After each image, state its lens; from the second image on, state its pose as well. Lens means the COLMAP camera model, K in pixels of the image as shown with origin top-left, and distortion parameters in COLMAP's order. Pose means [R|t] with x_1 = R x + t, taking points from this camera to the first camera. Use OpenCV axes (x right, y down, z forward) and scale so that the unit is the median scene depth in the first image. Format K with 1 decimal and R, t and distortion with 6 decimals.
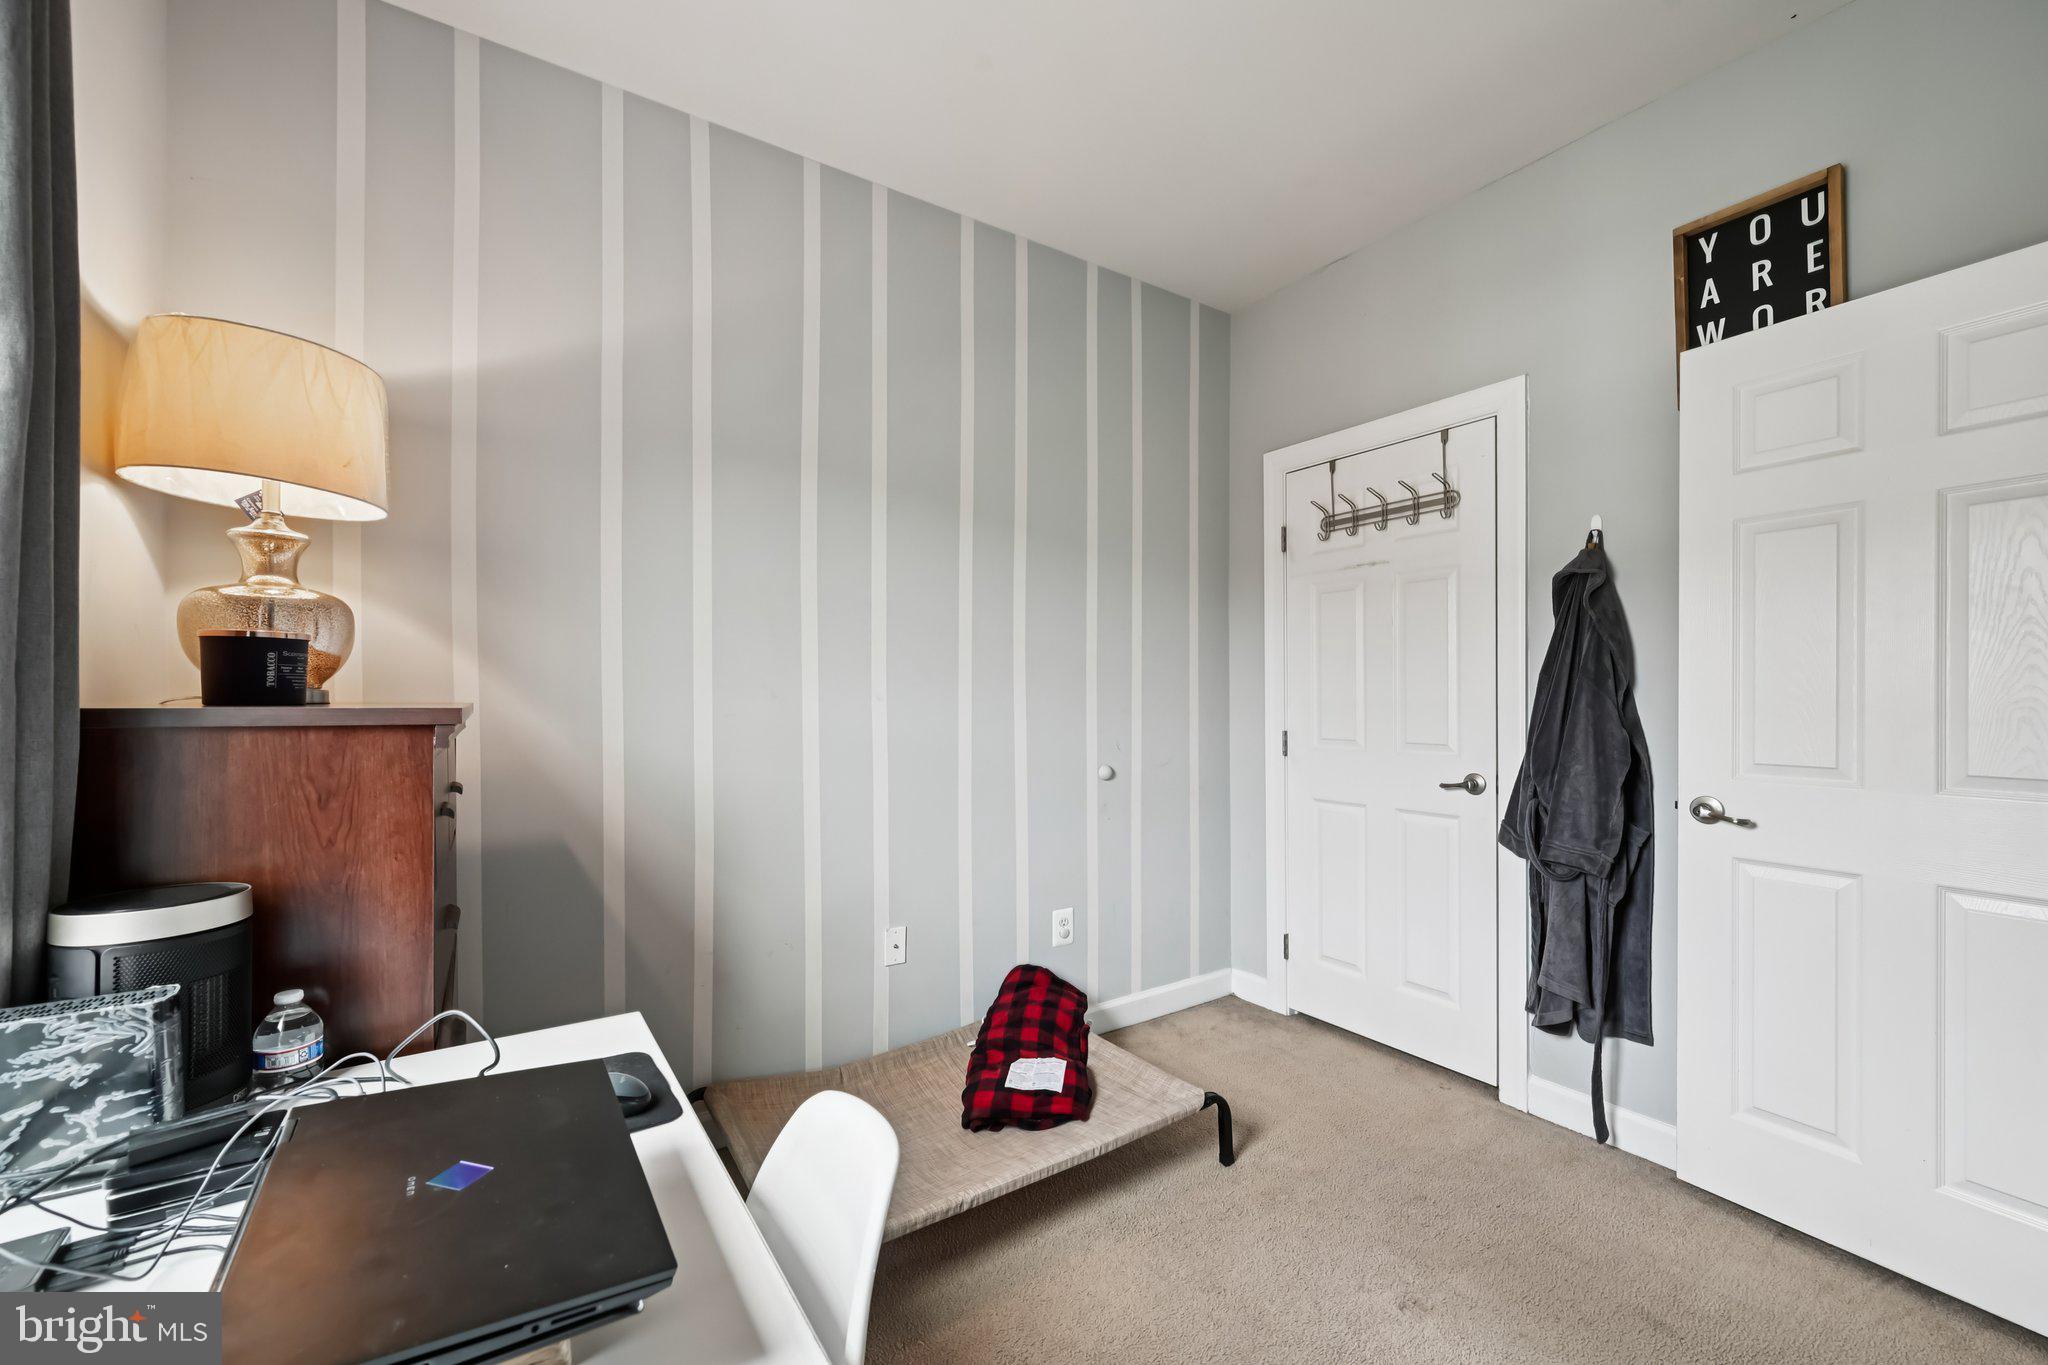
lens RADIAL K [[816.3, 0, 1026.2], [0, 816.3, 700.4], [0, 0, 1]] dist [-0.001169, -0.000149]
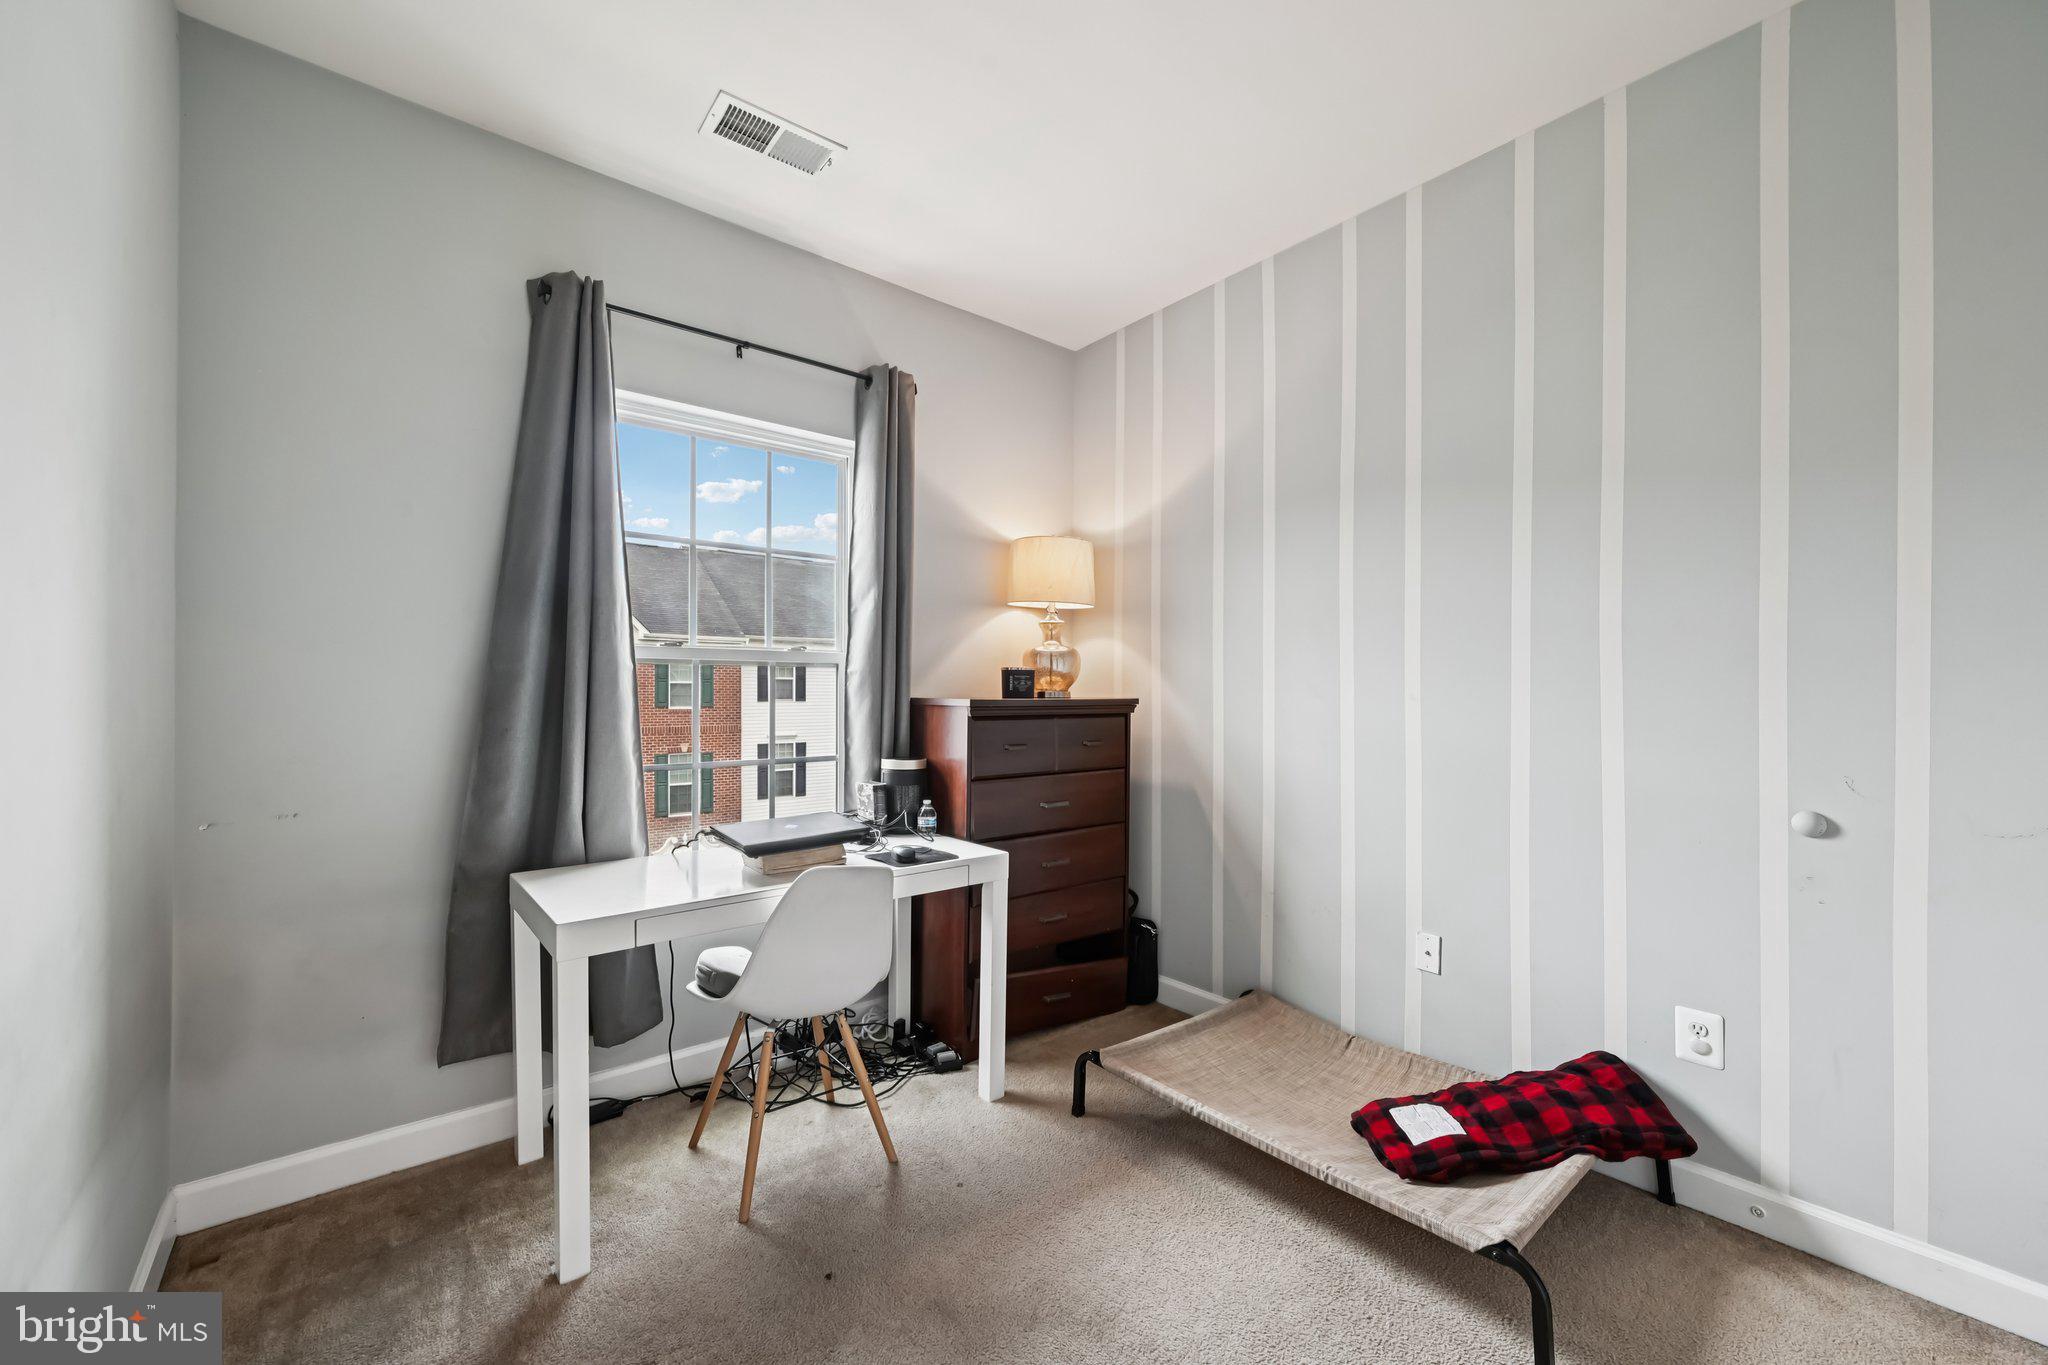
lens RADIAL K [[802.9, 0, 1016.8], [0, 802.9, 694.6], [0, 0, 1]] dist [-0.000817, -0.000068]
pose [[0.087849, 0.000108, -0.996134, 0.816566], [-0.007488, 0.999972, -0.000552, -0.003187], [0.996106, 0.007508, 0.087848, 0.460640]]
